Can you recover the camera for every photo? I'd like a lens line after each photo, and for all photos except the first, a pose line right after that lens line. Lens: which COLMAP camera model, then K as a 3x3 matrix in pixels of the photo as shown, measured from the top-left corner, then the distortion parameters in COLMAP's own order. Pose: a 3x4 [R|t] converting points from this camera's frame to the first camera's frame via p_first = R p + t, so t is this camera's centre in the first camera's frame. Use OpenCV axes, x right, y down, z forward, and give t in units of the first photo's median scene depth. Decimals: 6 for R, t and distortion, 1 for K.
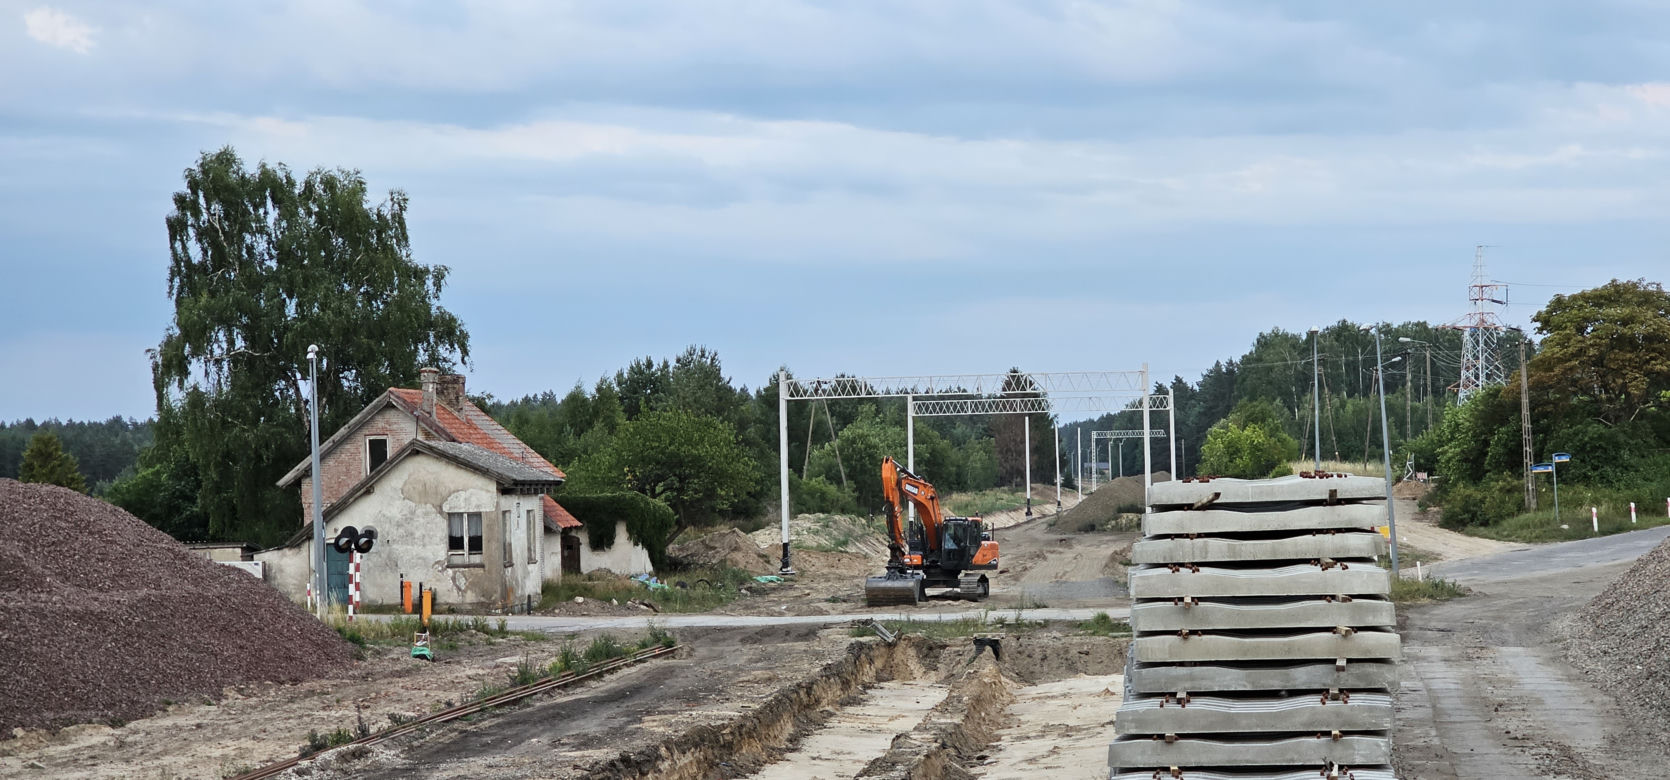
lens RADIAL K [[3426.2, 0, 841.8], [0, 3426.2, 392.2], [0, 0, 1]] dist [0.038273, 0.000000]
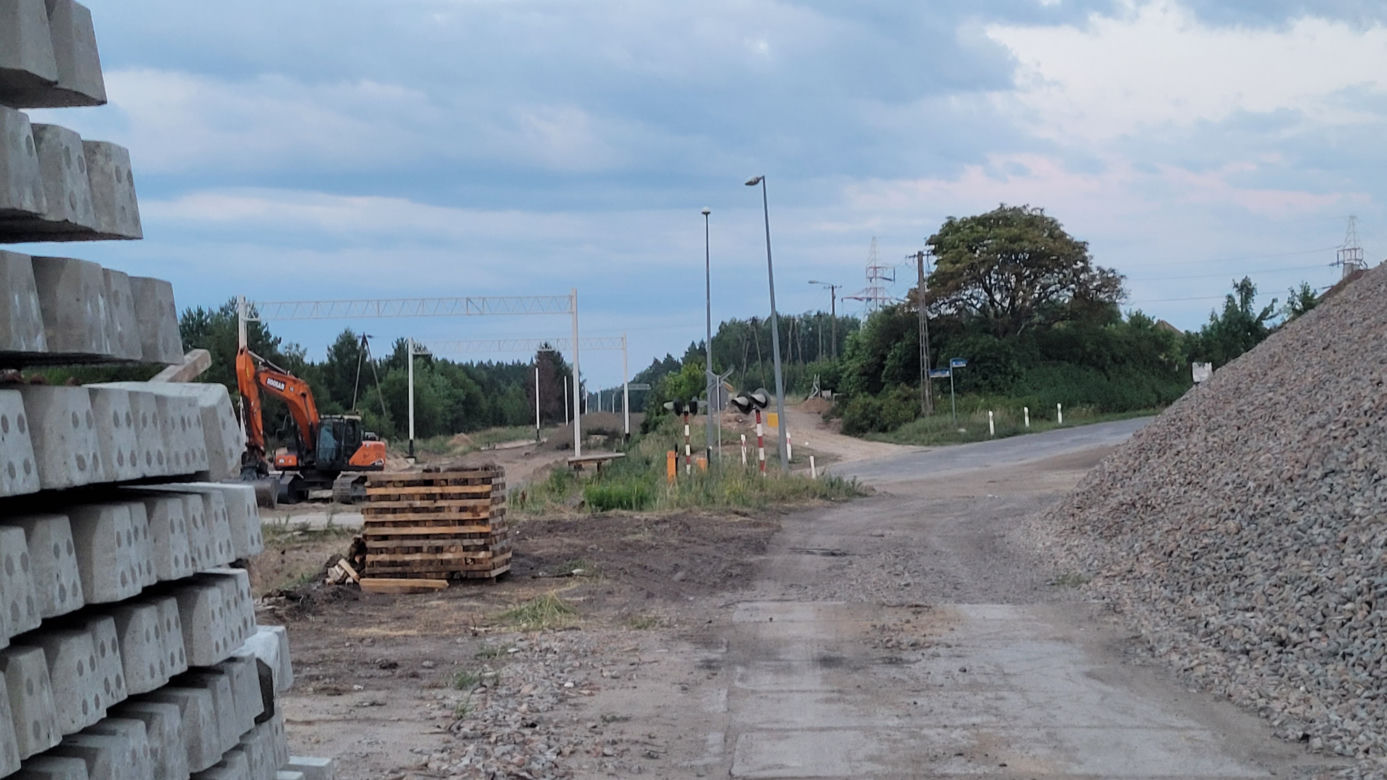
lens RADIAL K [[2095.9, 0, 689.6], [0, 2095.9, 387.5], [0, 0, 1]] dist [-0.000627, 0.000000]
pose [[0.995178, 0.003845, 0.098013, 0.067509], [-0.004240, 0.999984, 0.003823, 0.023620], [-0.097996, -0.004221, 0.995178, 0.377994]]
